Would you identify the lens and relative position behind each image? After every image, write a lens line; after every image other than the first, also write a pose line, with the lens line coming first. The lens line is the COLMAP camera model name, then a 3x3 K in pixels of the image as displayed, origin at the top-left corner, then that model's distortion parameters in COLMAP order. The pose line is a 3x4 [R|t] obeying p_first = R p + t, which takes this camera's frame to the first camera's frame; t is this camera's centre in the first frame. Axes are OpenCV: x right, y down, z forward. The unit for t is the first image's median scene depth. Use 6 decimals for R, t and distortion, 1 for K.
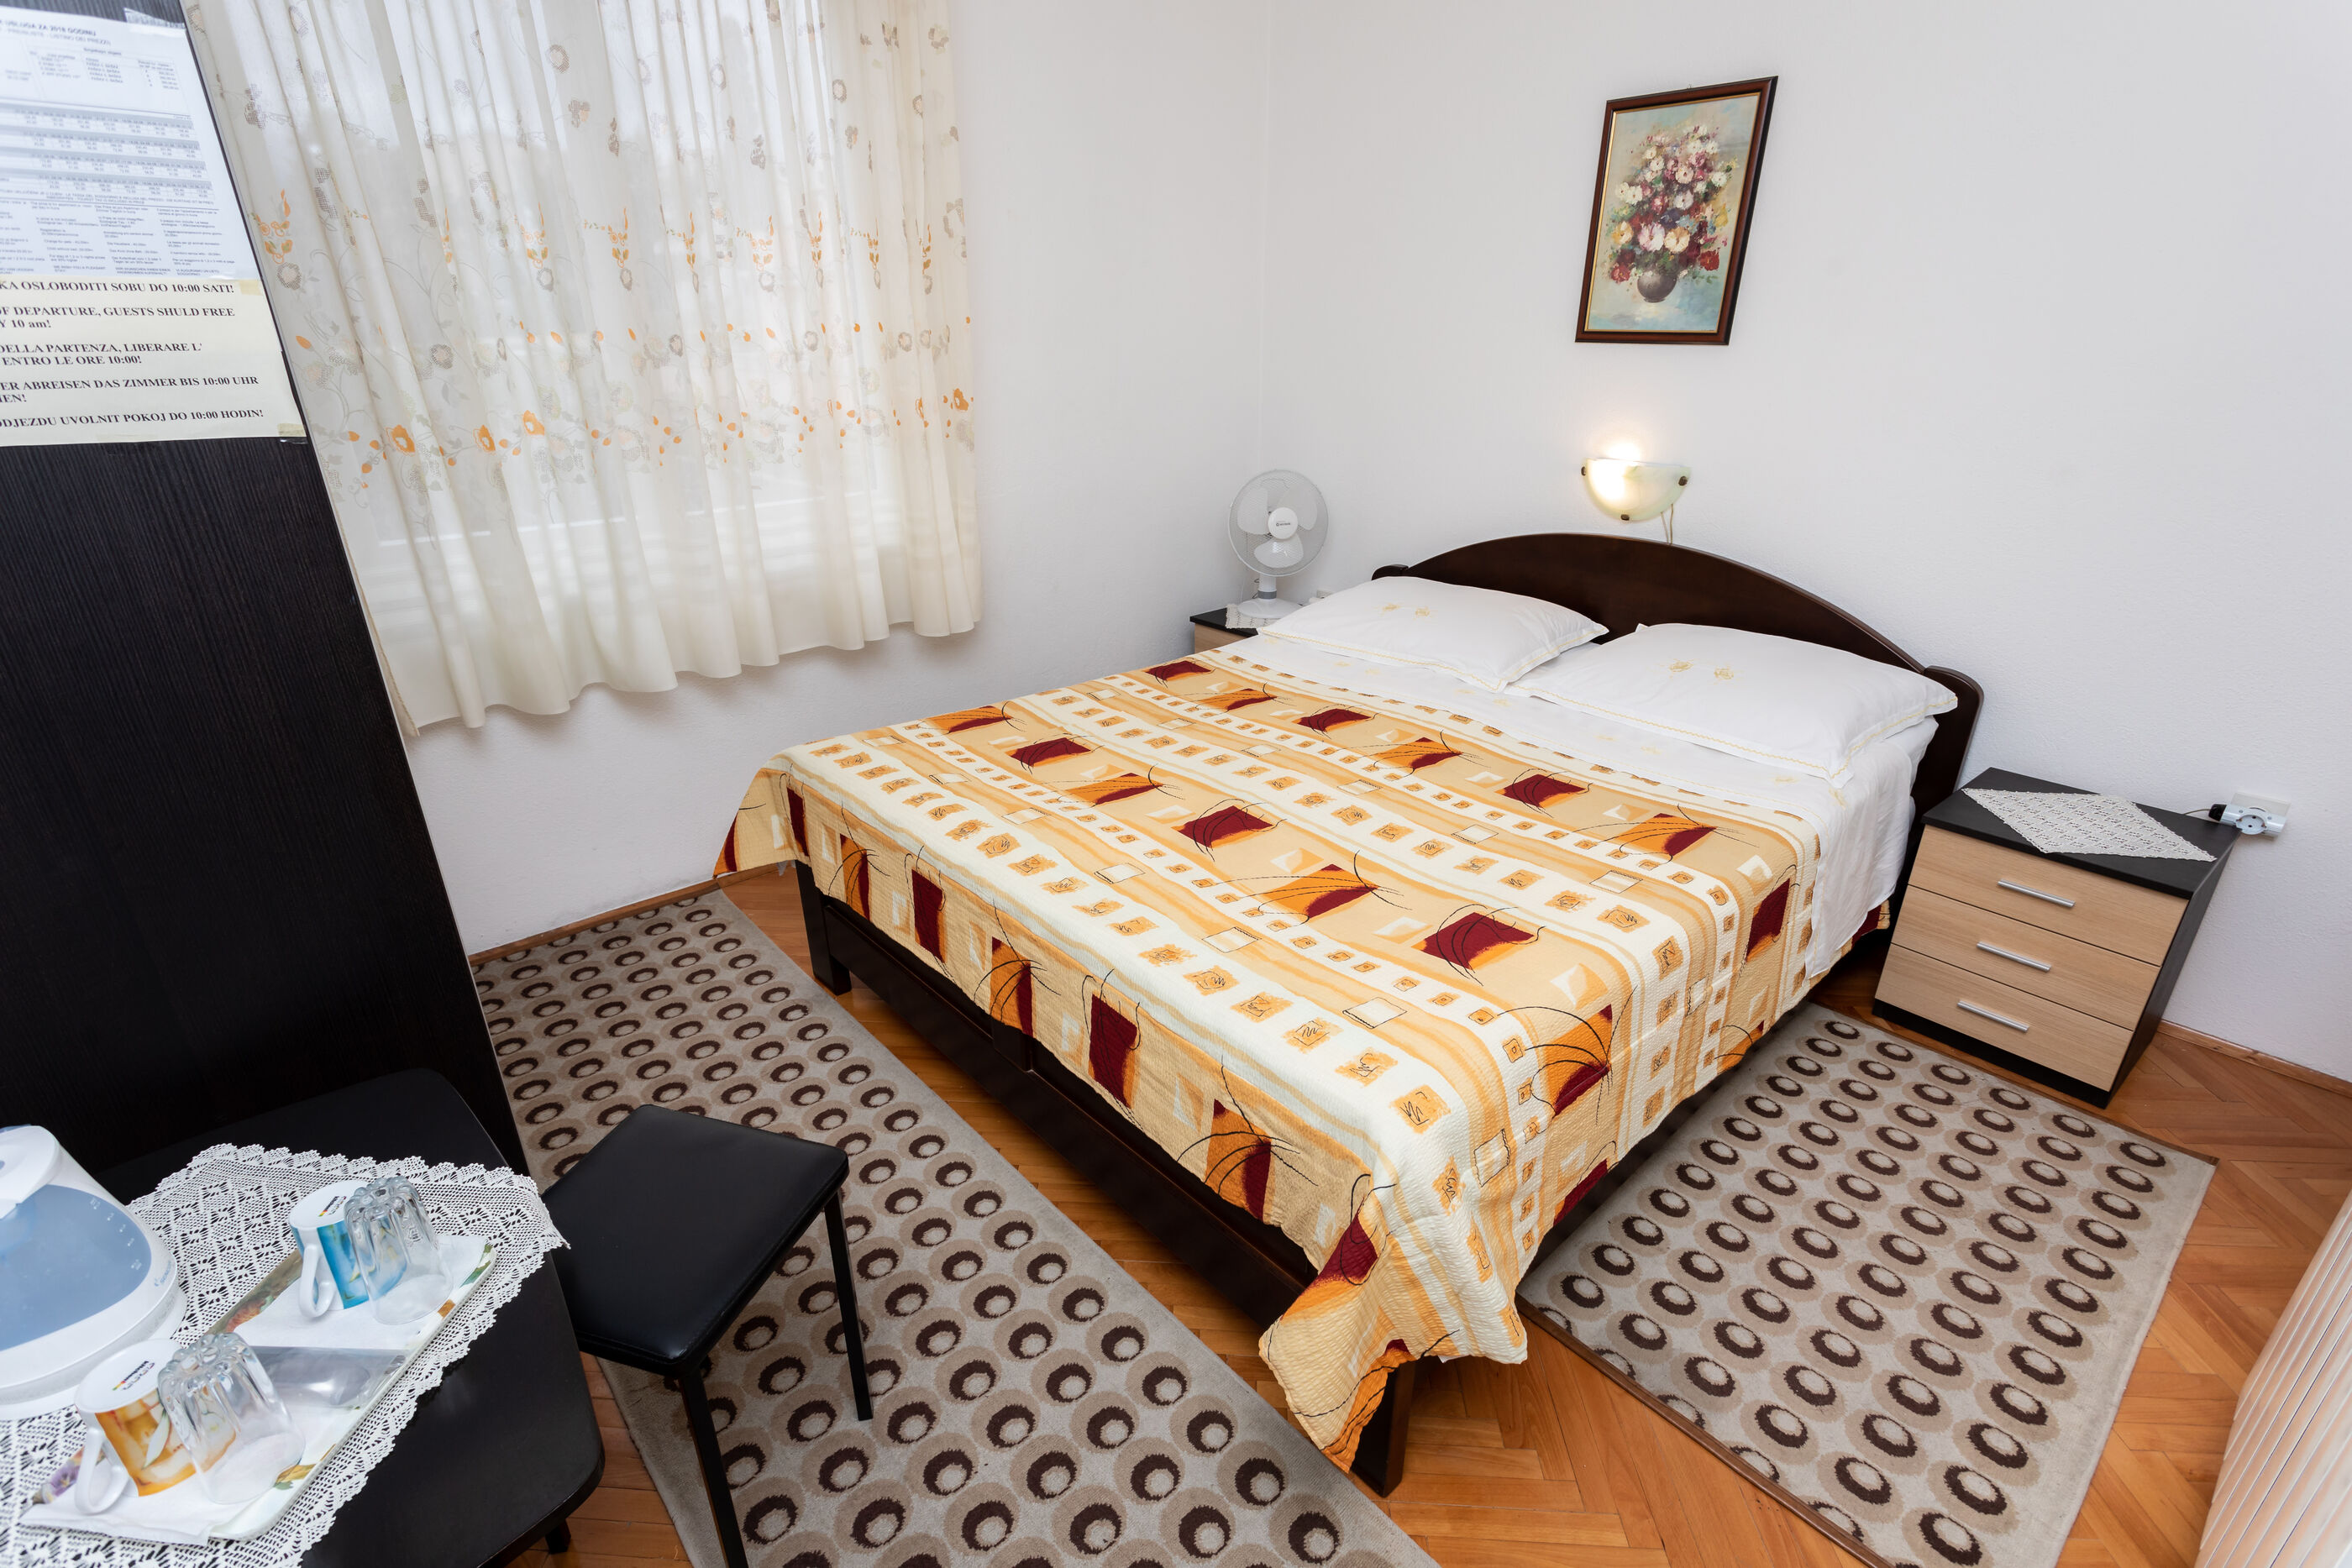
lens RADIAL K [[1104.2, 0, 1164.5], [0, 1104.2, 792.6], [0, 0, 1]] dist [0.000758, 0.000988]
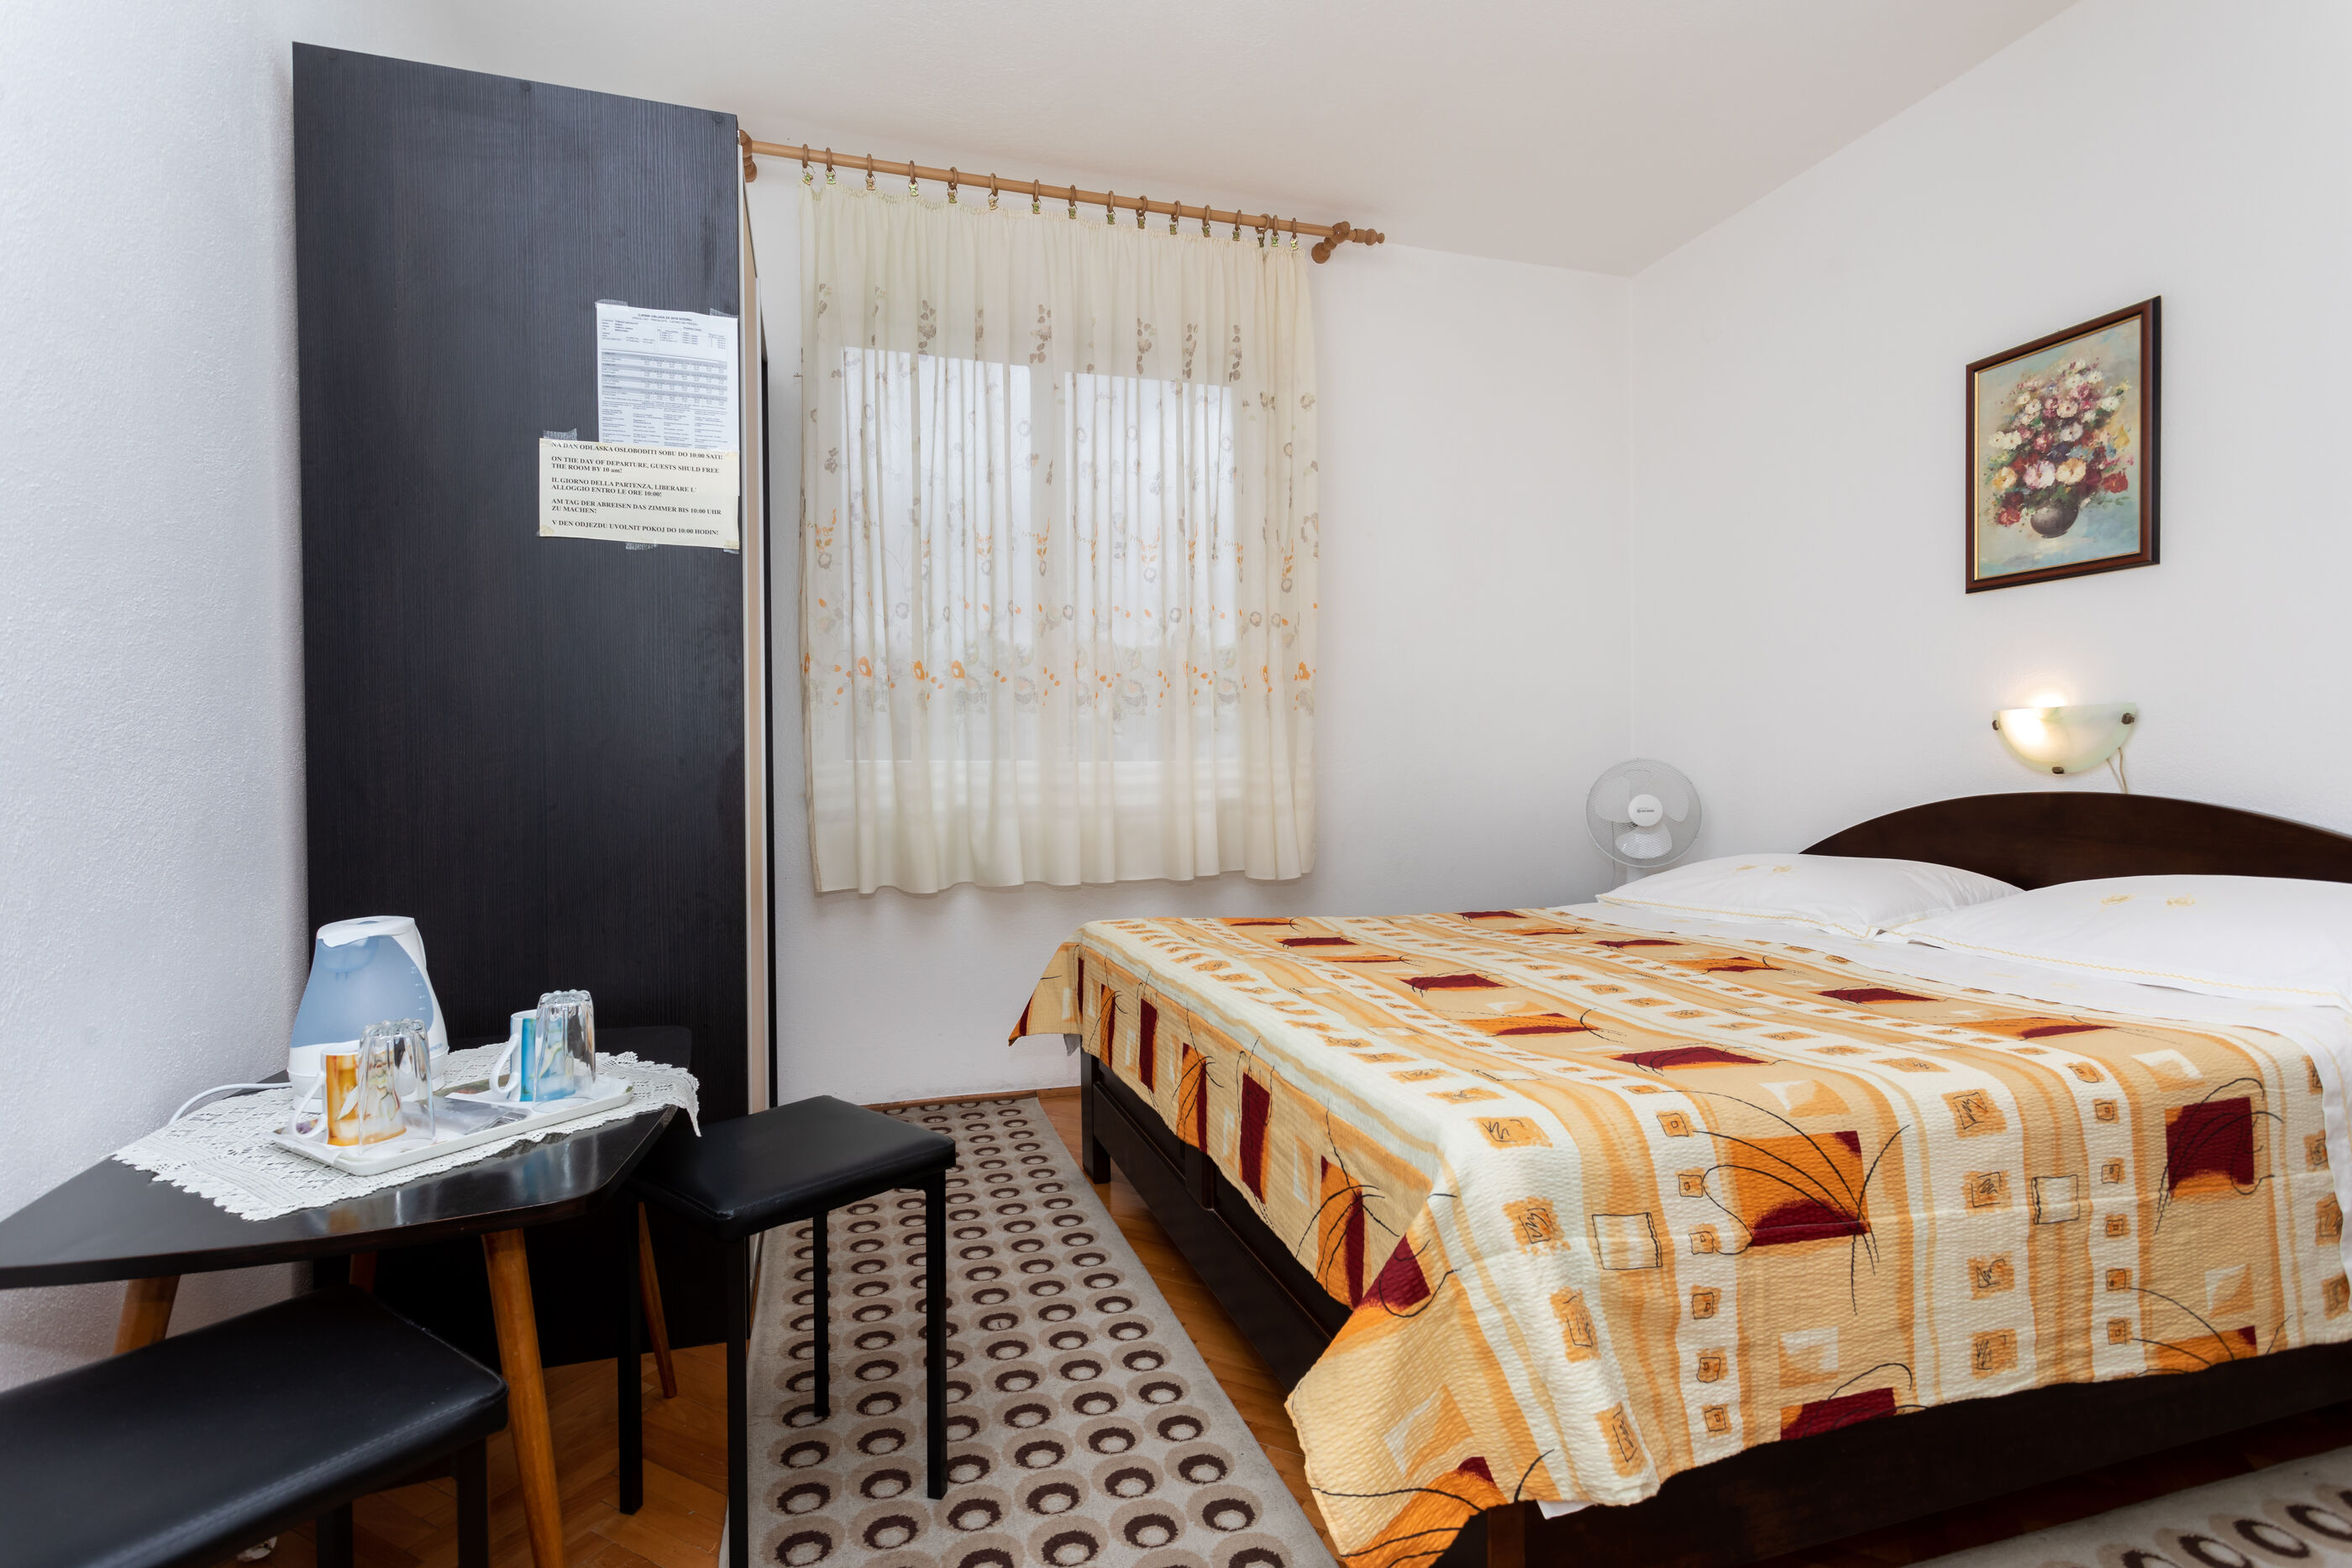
lens RADIAL K [[1107.2, 0, 1162.7], [0, 1107.2, 790.2], [0, 0, 1]] dist [0.004337, 0.000823]
pose [[0.910140, 0.004246, -0.414280, 0.218624], [-0.162418, 0.923561, -0.347354, 0.245899], [0.381138, 0.383427, 0.841259, 0.058421]]
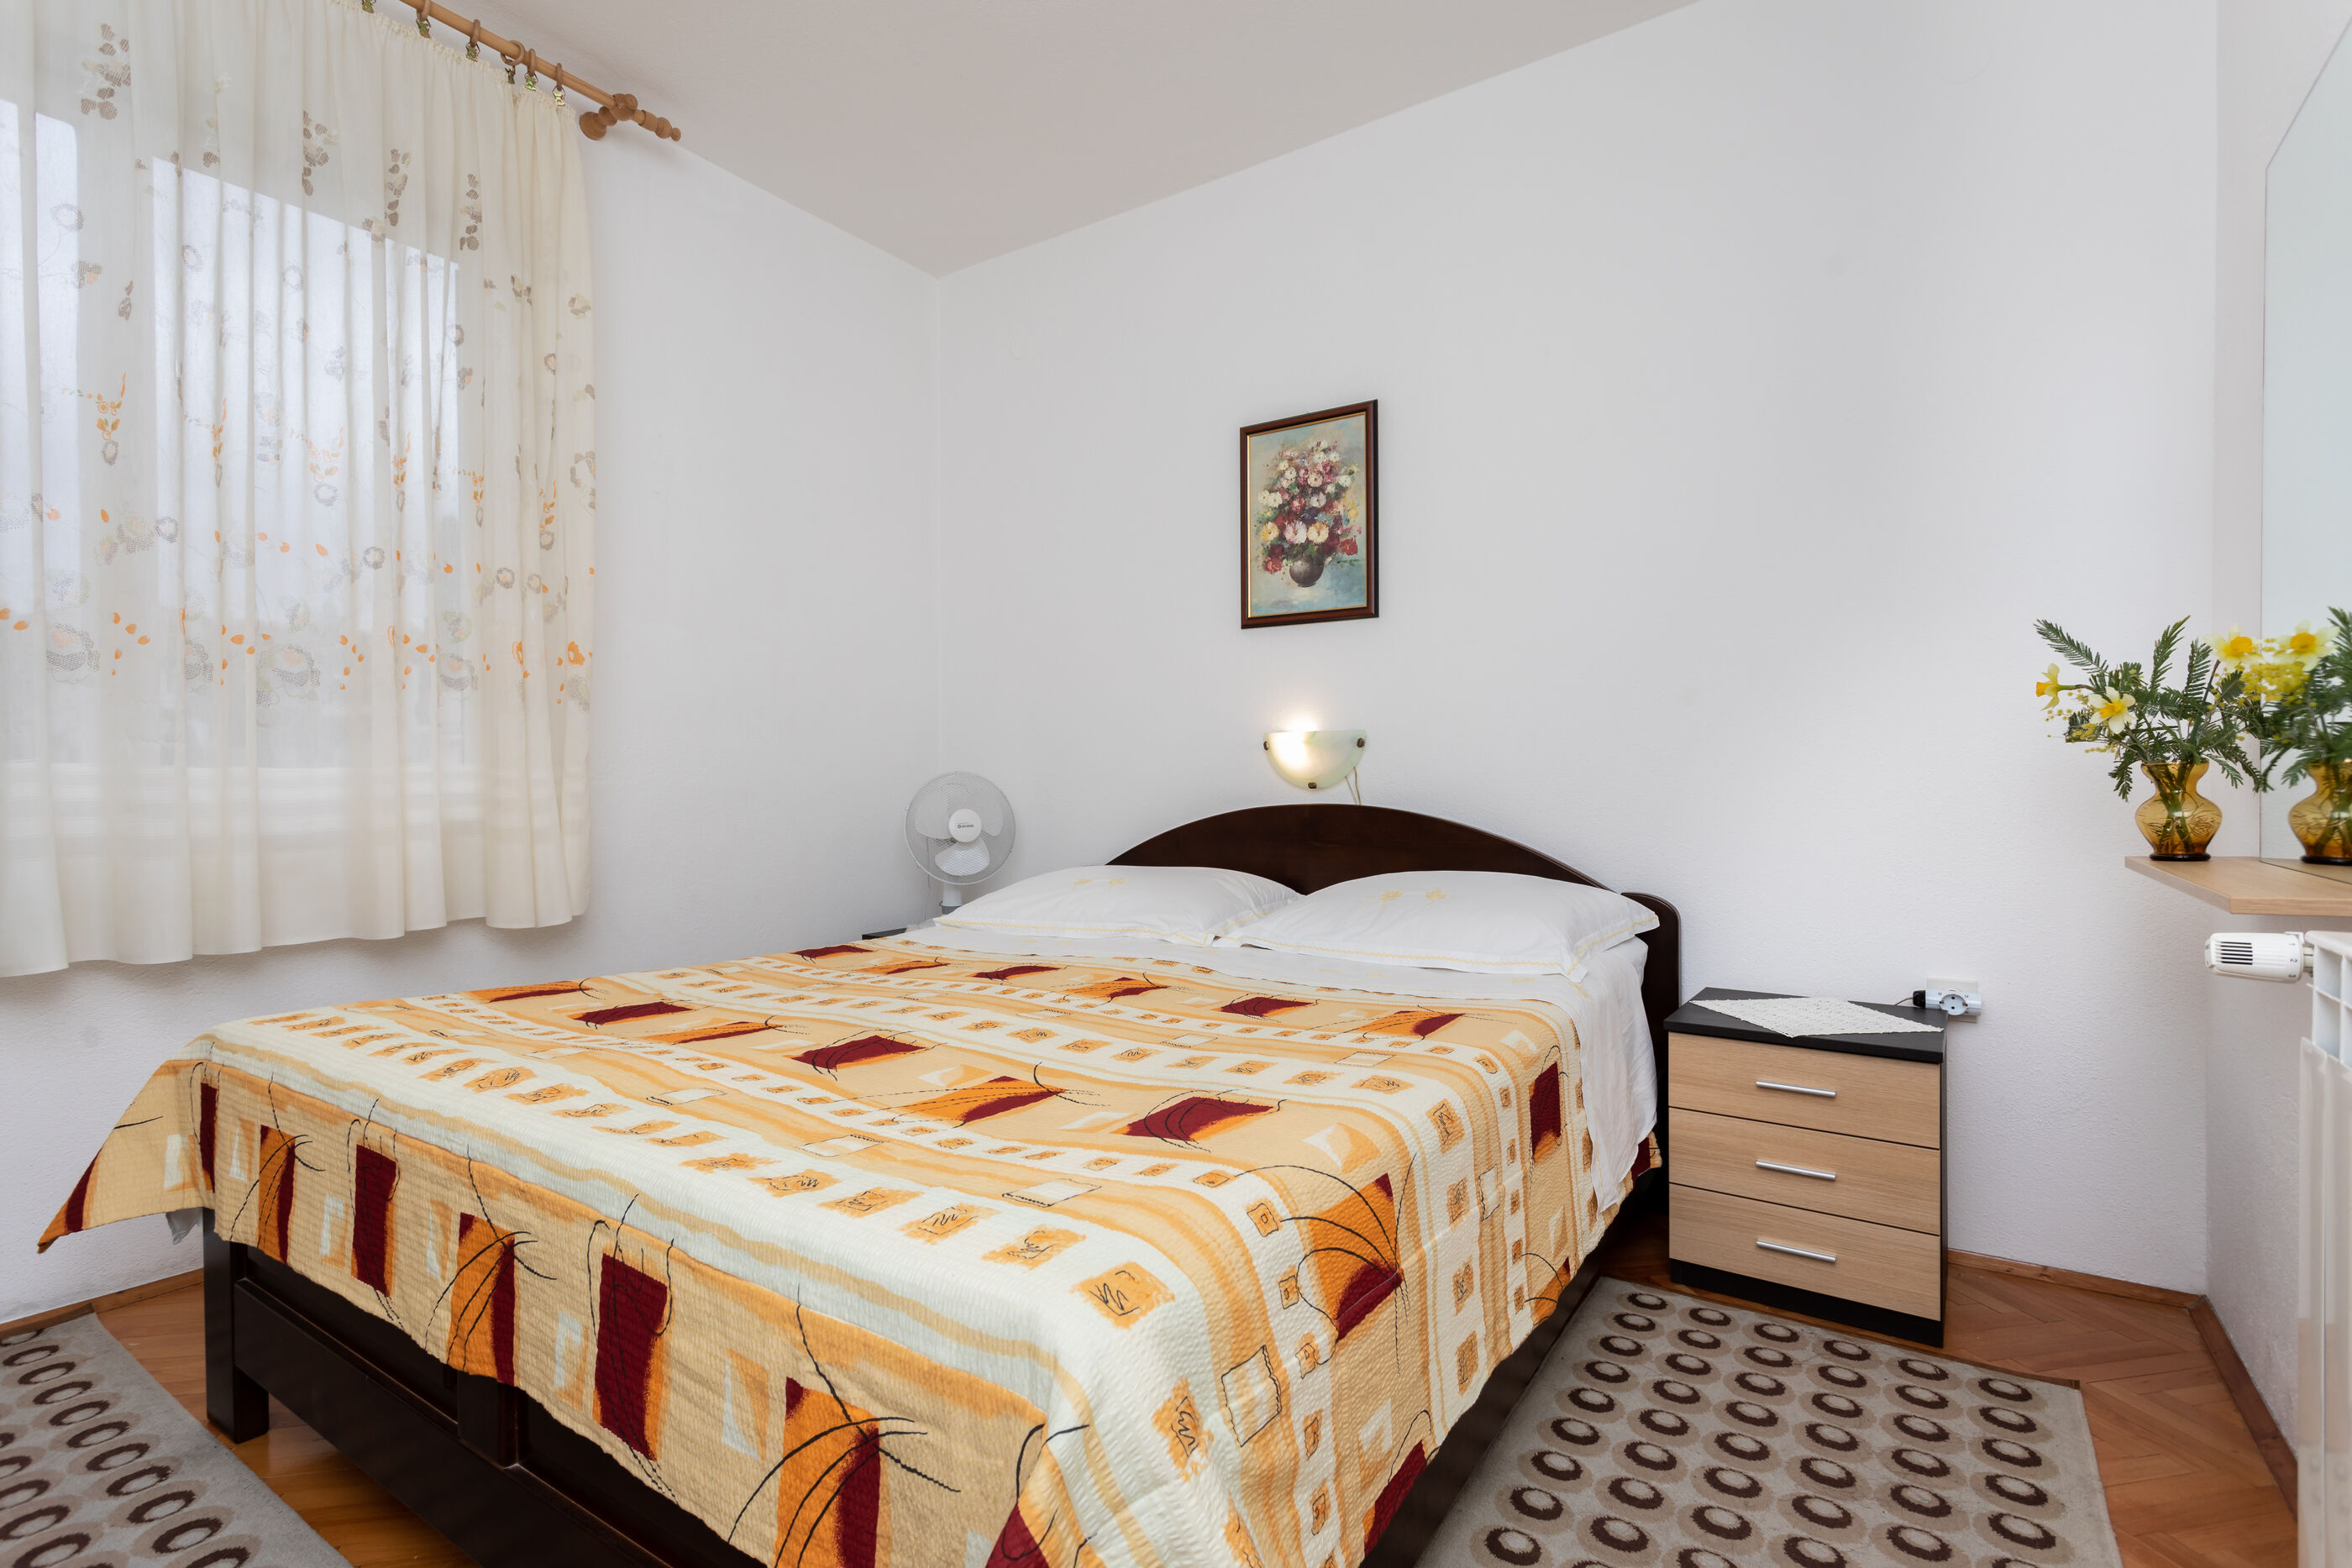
lens RADIAL K [[1104.2, 0, 1164.5], [0, 1104.2, 792.6], [0, 0, 1]] dist [0.000758, 0.000988]
pose [[0.968458, -0.000091, 0.249178, 0.067634], [0.097882, 0.919754, -0.380093, 0.171493], [-0.229148, 0.392494, 0.890752, 0.233463]]
